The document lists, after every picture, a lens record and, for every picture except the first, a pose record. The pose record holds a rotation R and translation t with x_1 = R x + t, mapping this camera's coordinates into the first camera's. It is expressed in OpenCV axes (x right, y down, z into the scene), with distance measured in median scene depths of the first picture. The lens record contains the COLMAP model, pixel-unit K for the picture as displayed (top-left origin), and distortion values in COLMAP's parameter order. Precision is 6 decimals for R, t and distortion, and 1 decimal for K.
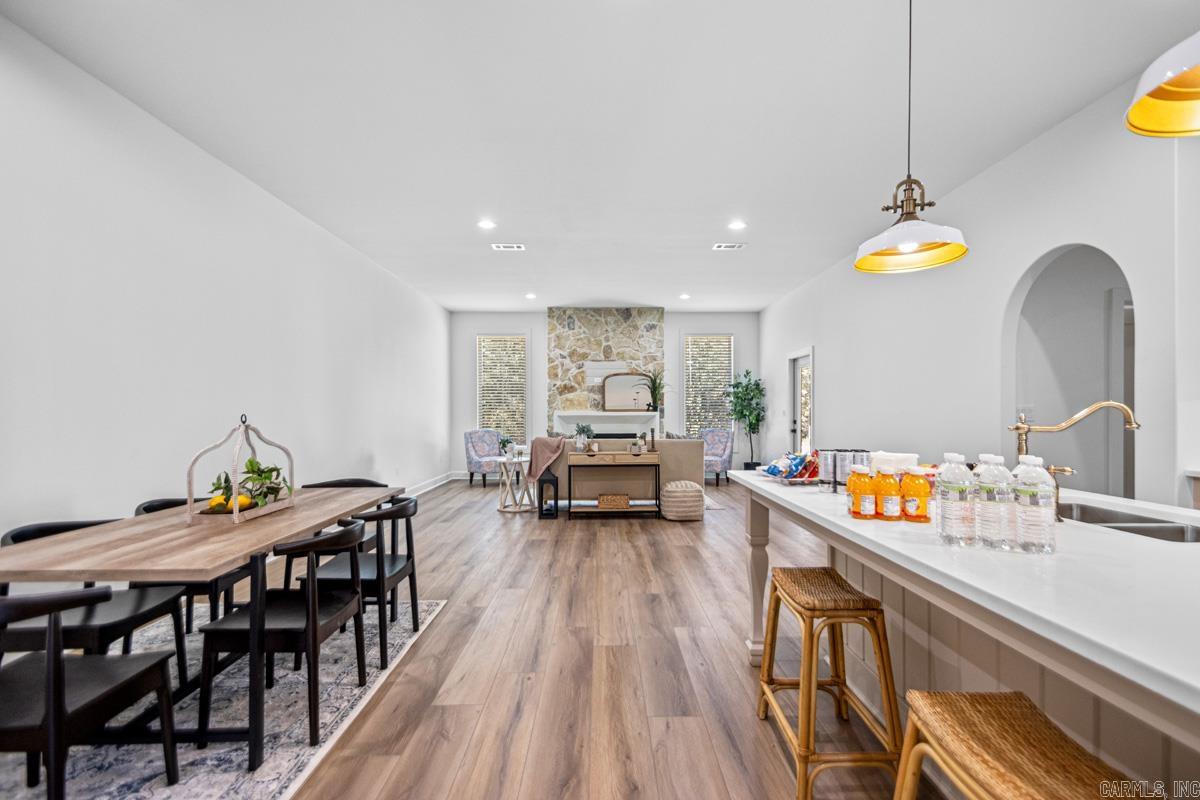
lens RADIAL K [[561.0, 0, 617.0], [0, 561.0, 402.8], [0, 0, 1]] dist [0.024426, 0.000171]
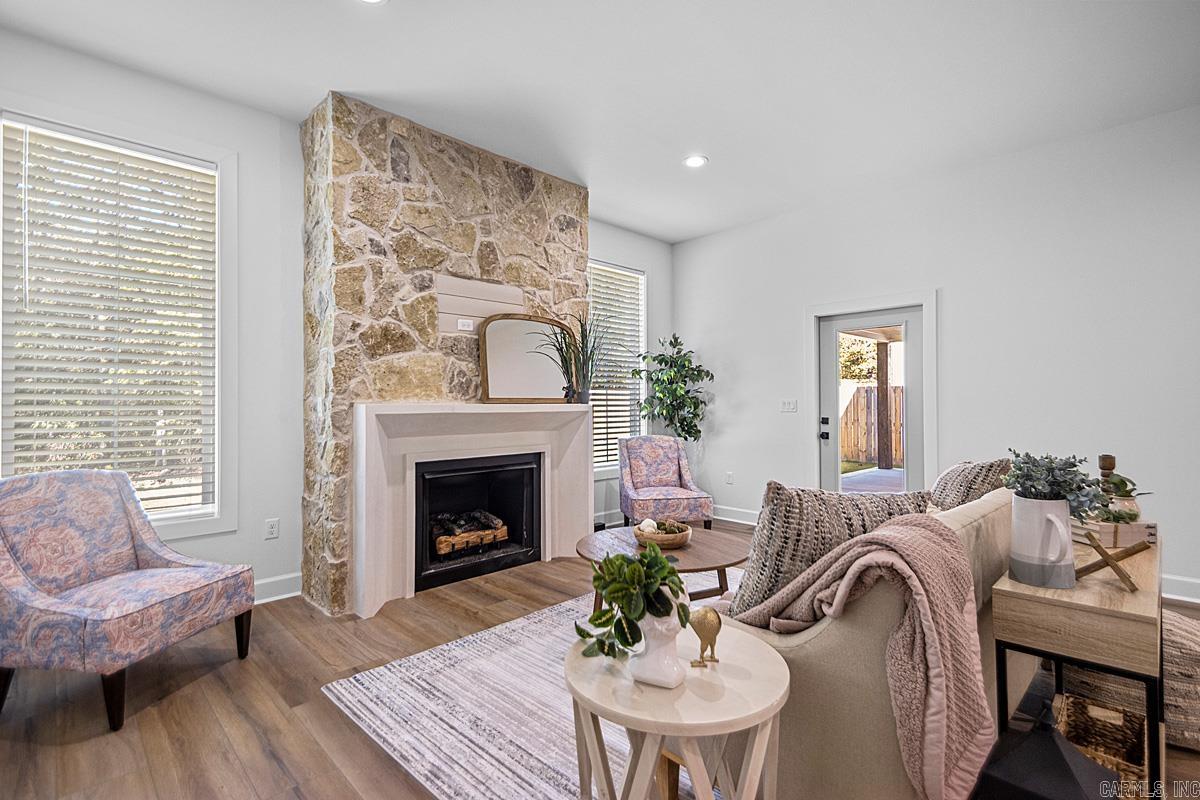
lens RADIAL K [[561.0, 0, 617.0], [0, 561.0, 402.8], [0, 0, 1]] dist [0.024426, 0.000171]
pose [[0.710814, 0.003025, 0.703374, -0.240762], [-0.011453, 0.999908, 0.007275, 0.011251], [-0.703287, -0.013227, 0.710783, 0.636381]]
